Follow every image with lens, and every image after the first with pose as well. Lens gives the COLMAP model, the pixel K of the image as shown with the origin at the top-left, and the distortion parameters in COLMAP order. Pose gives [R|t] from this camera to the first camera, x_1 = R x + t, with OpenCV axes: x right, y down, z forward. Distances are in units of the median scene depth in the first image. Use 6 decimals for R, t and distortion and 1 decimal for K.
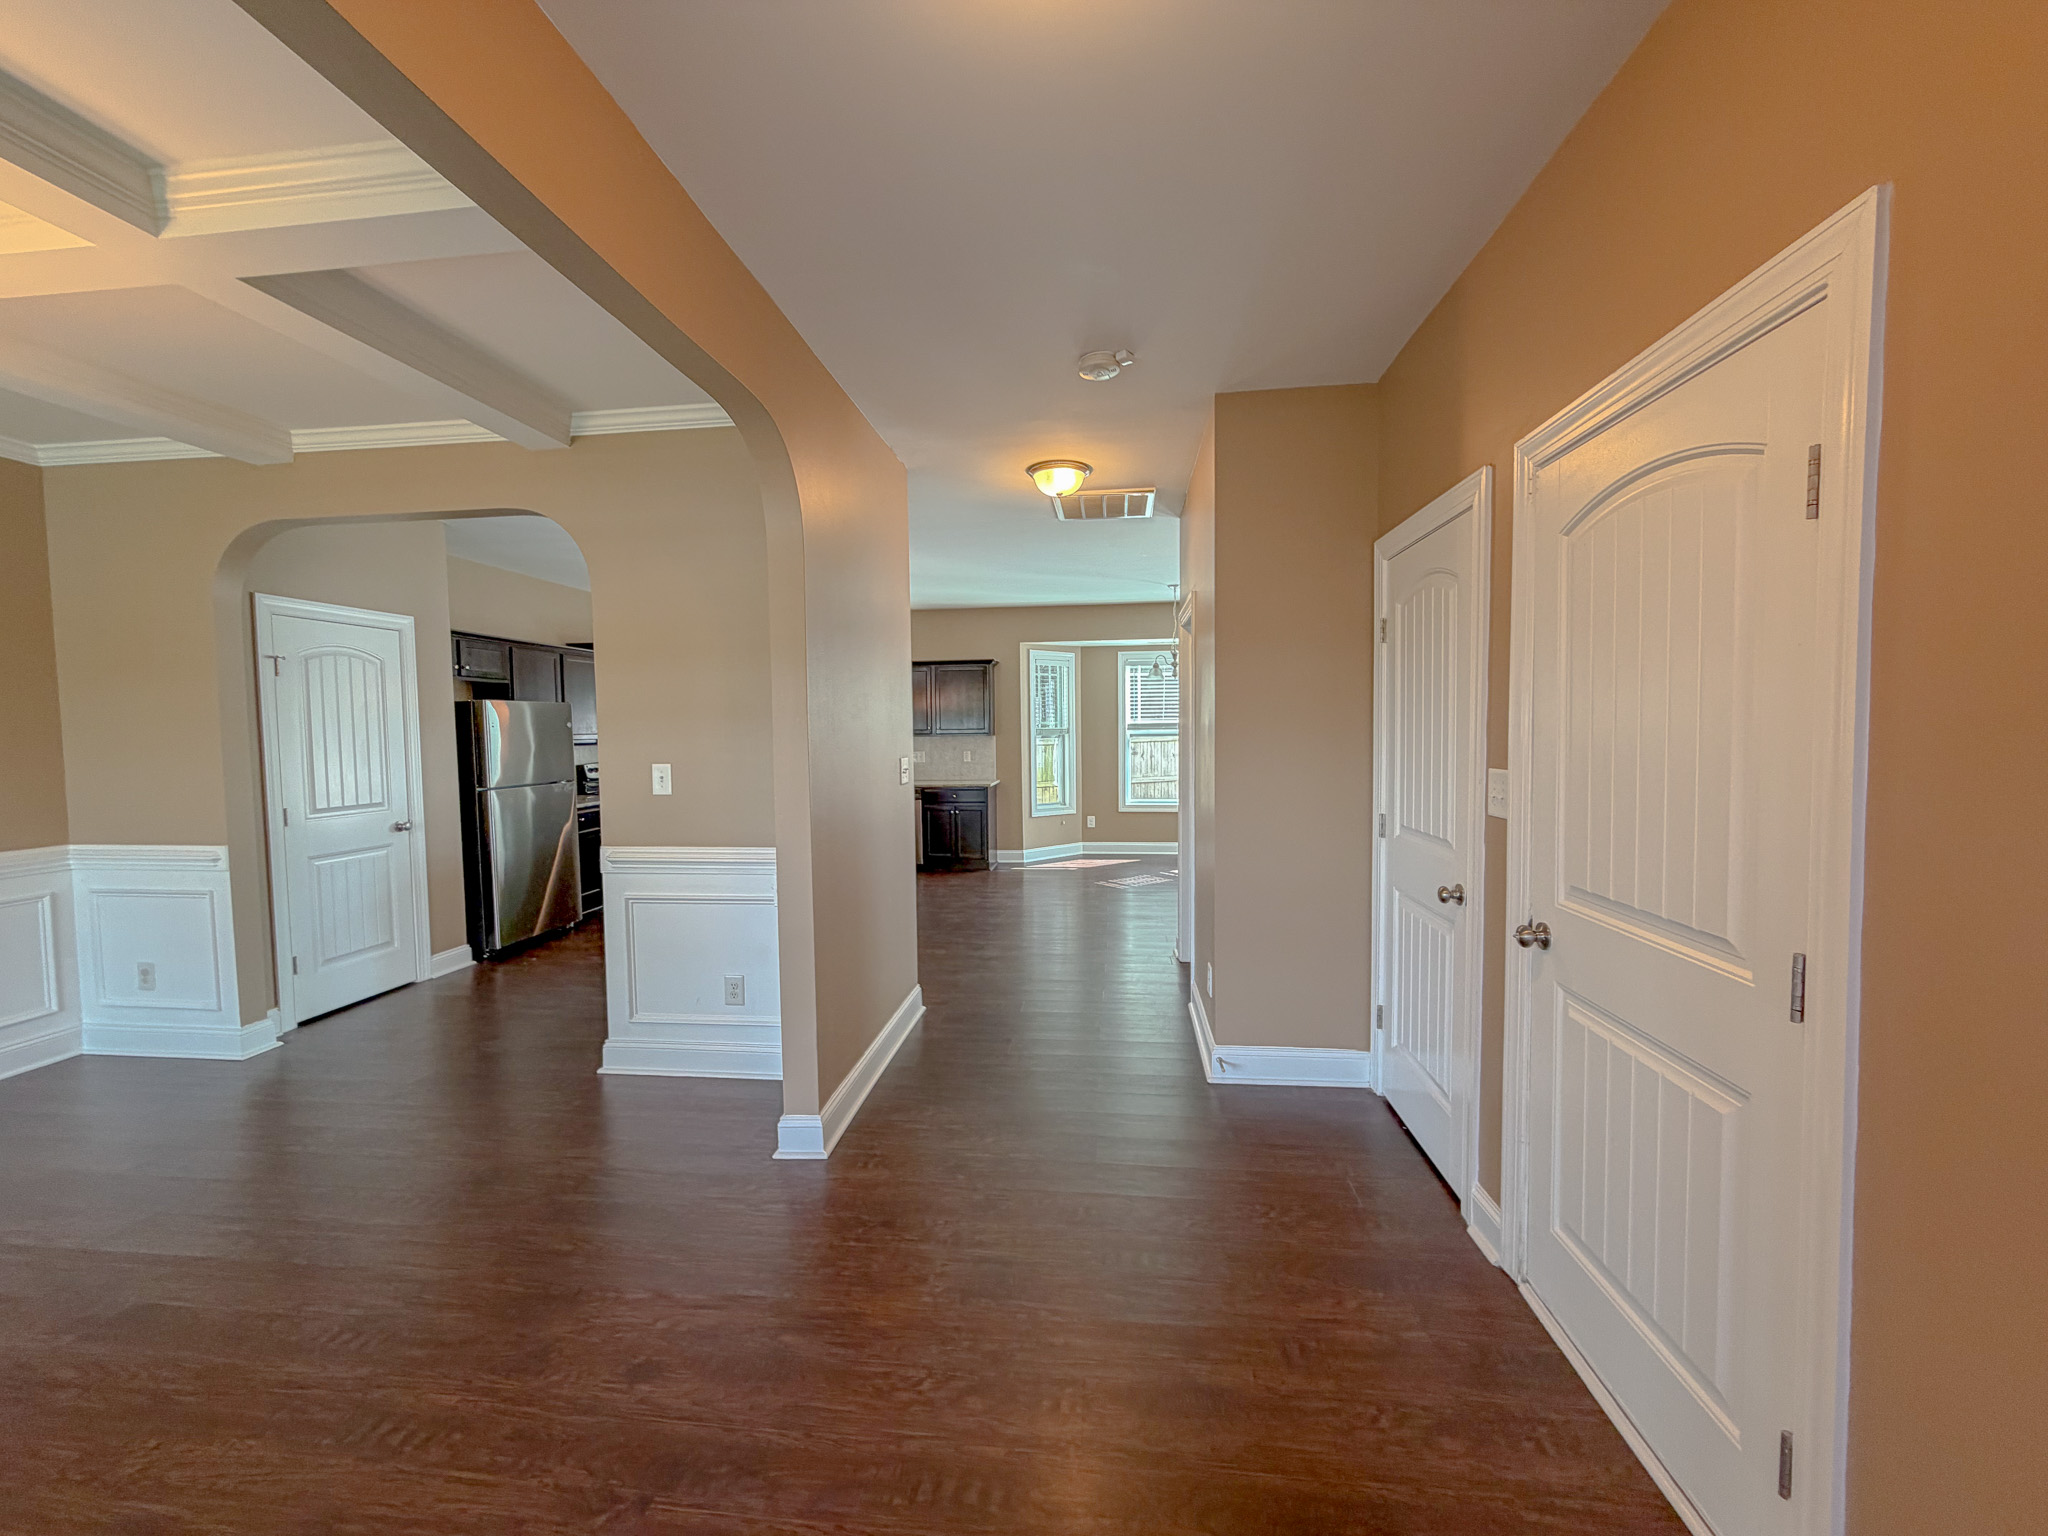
lens RADIAL K [[819.0, 0, 1018.4], [0, 819.0, 768.2], [0, 0, 1]] dist [0.000943, 0.000025]
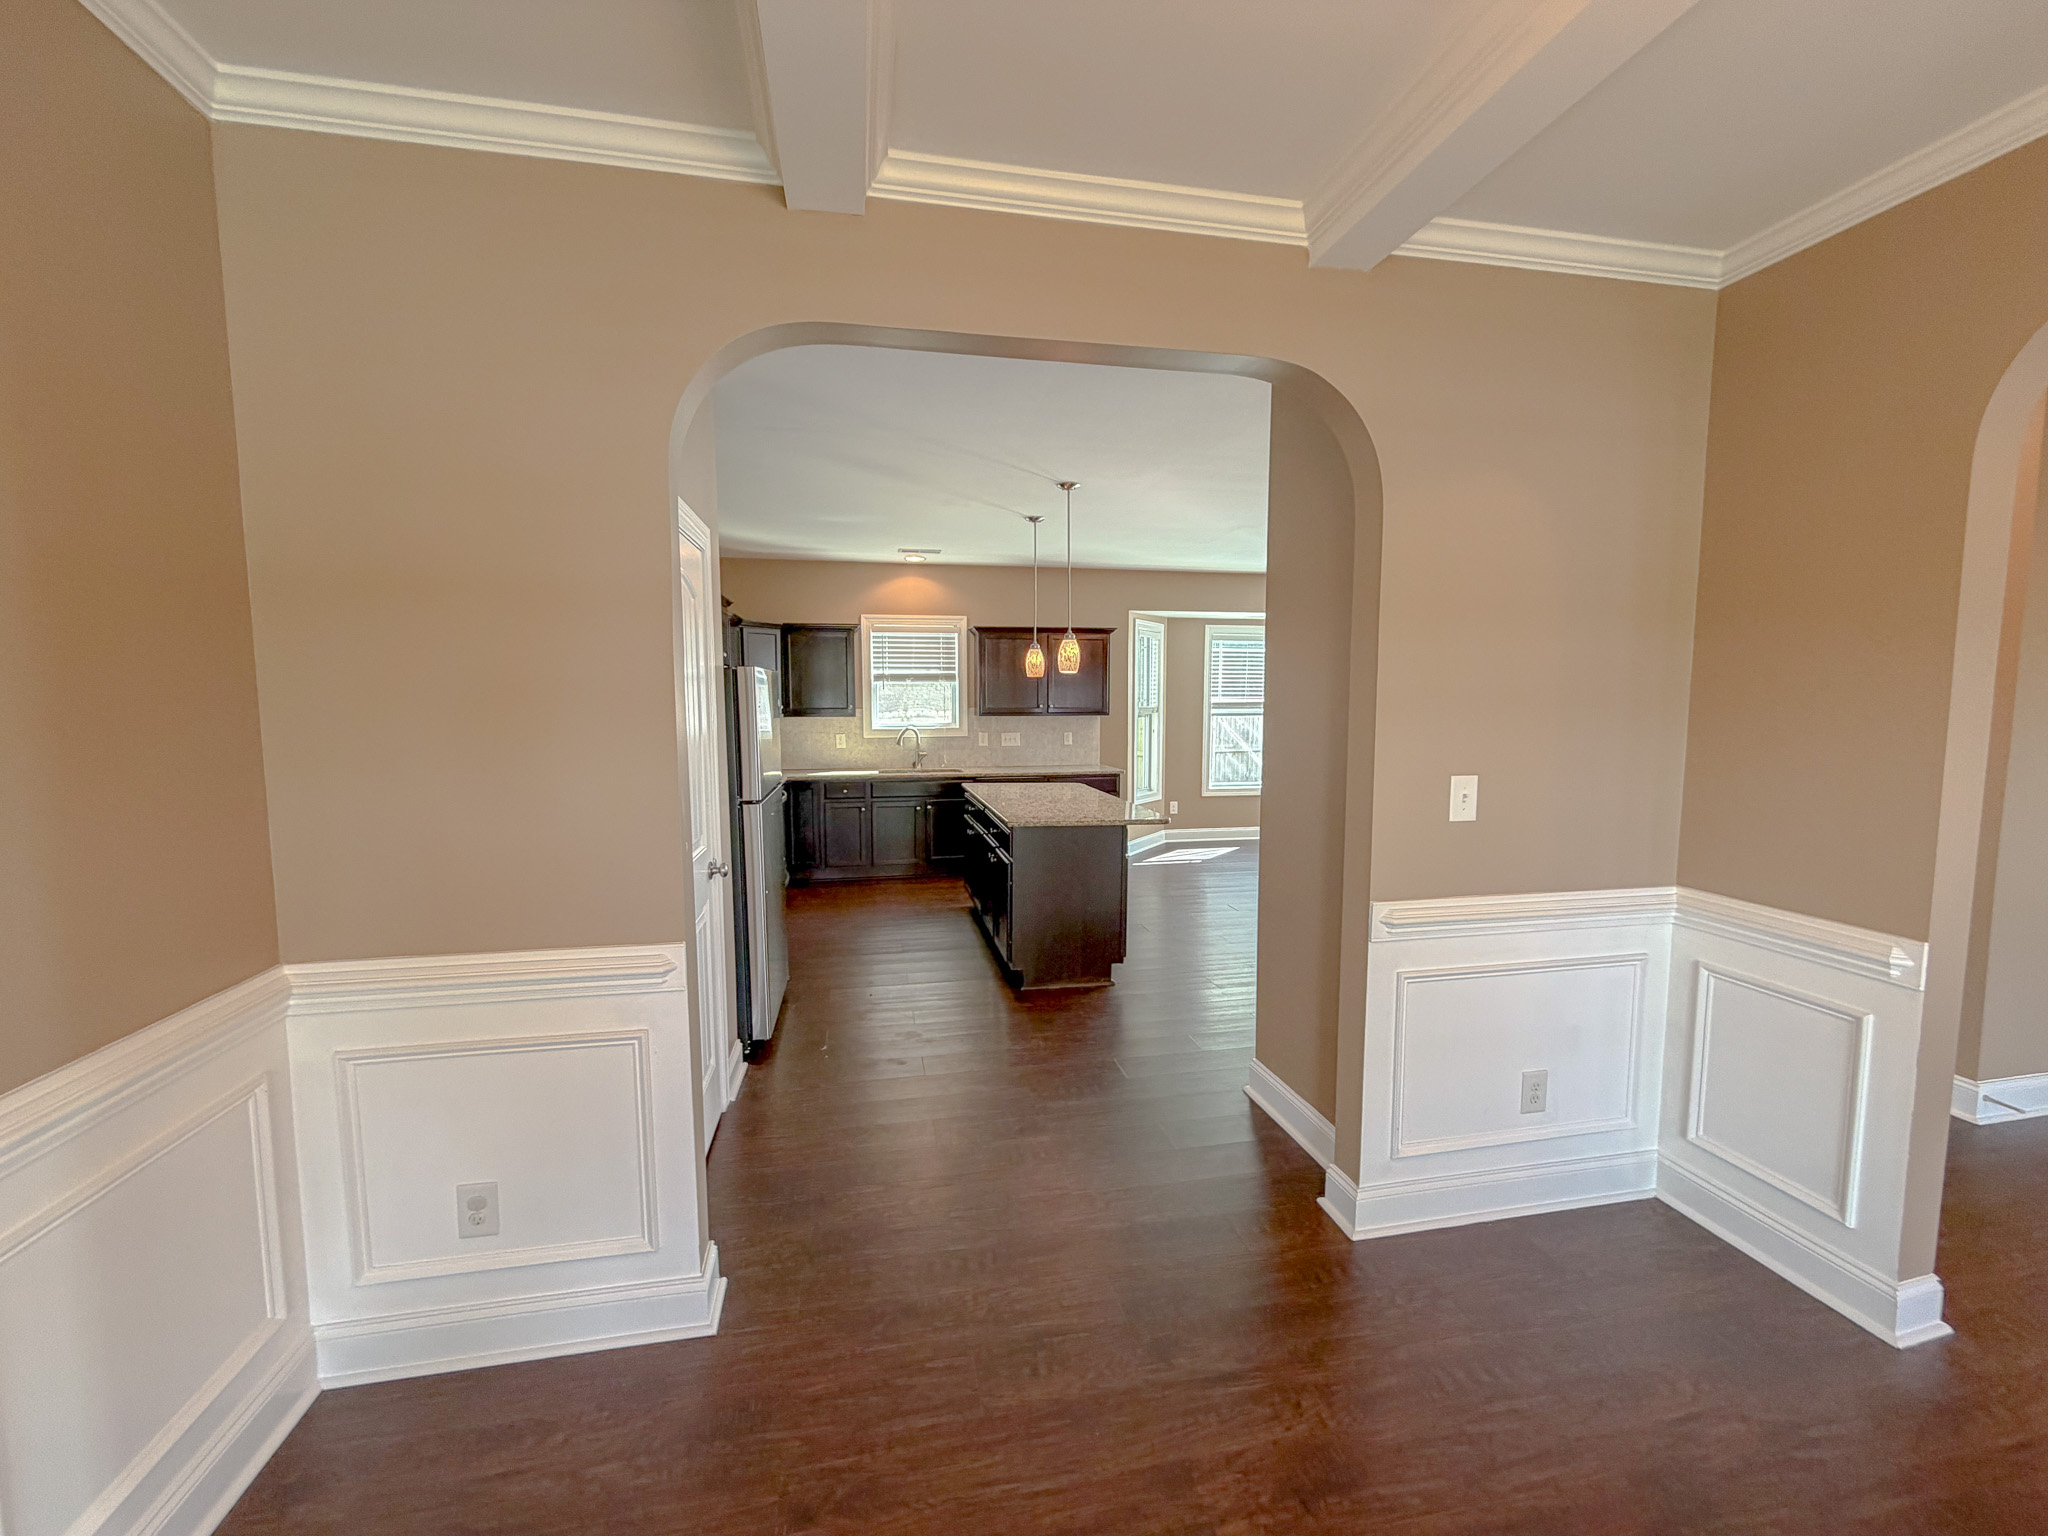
lens RADIAL K [[819.0, 0, 1018.4], [0, 819.0, 768.2], [0, 0, 1]] dist [0.000943, 0.000025]
pose [[0.952614, -0.015962, 0.303762, -0.851656], [0.005378, 0.999350, 0.035648, -0.032078], [-0.304133, -0.032325, 0.952081, 0.408046]]
